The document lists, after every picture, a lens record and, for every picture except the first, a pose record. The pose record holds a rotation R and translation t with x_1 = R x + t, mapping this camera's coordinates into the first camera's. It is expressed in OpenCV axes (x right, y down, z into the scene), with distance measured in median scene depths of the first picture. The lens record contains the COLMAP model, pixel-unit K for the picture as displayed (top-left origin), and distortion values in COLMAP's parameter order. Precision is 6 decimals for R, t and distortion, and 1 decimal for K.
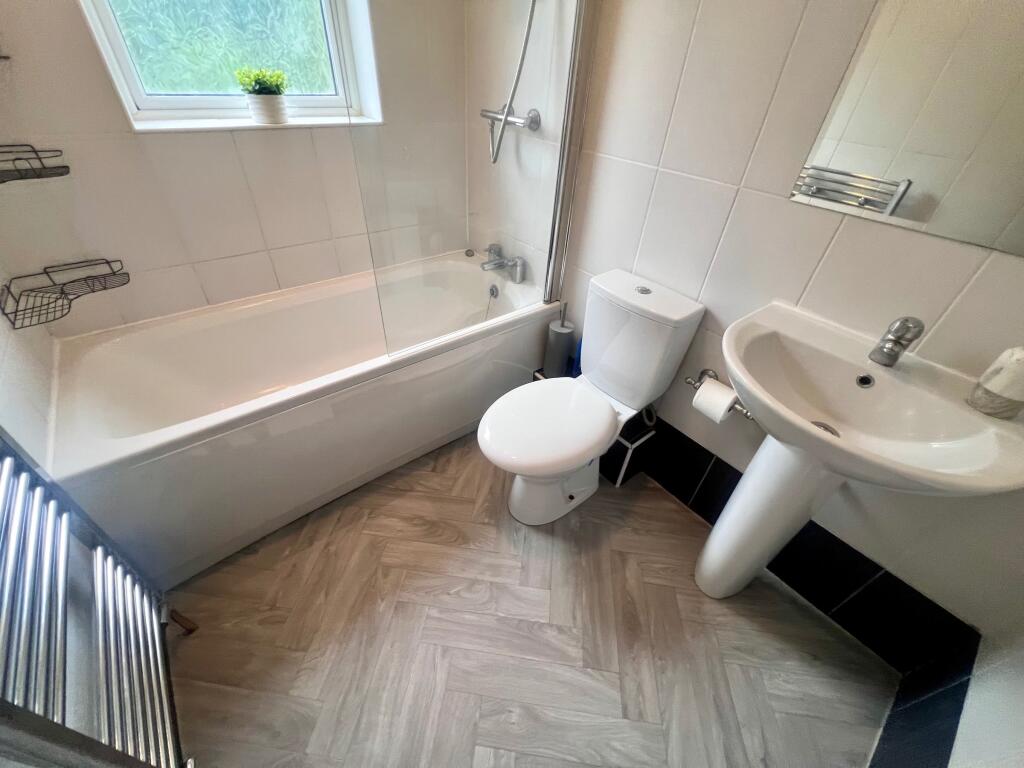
lens RADIAL K [[408.9, 0, 510.9], [0, 408.9, 380.1], [0, 0, 1]] dist [-0.004195, 0.000258]
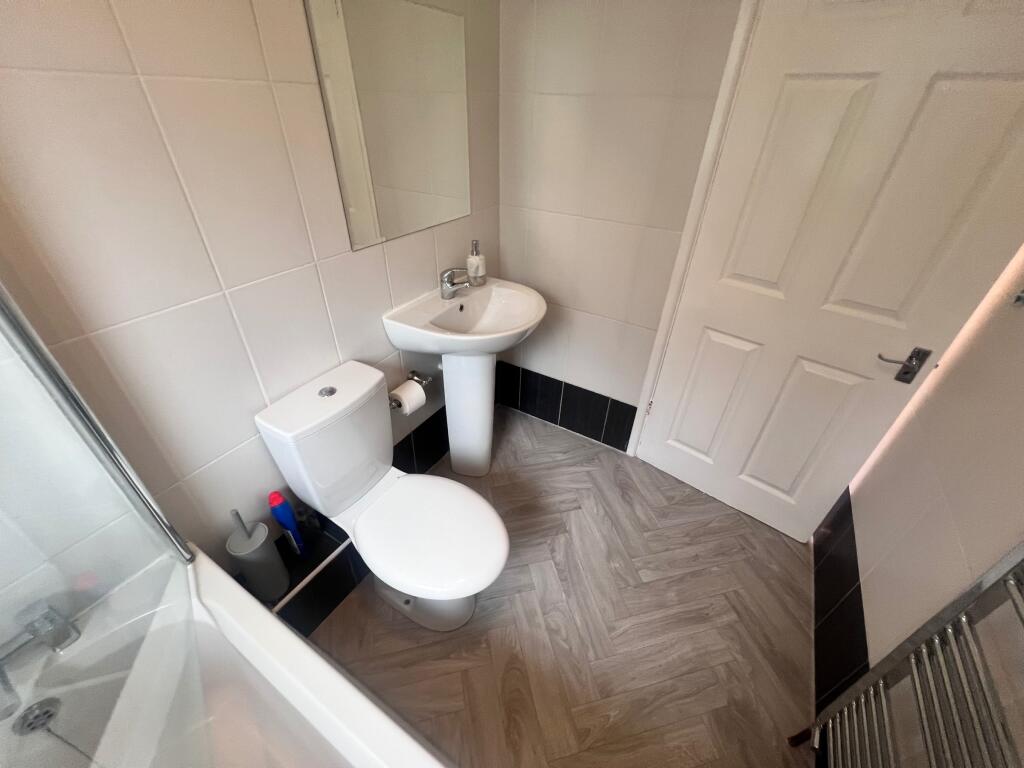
lens RADIAL K [[408.9, 0, 510.9], [0, 408.9, 380.1], [0, 0, 1]] dist [-0.004195, 0.000258]
pose [[-0.343307, -0.582889, 0.736466, -0.506482], [0.542445, 0.517073, 0.662110, -0.658952], [-0.766742, 0.626799, 0.138670, 0.583590]]
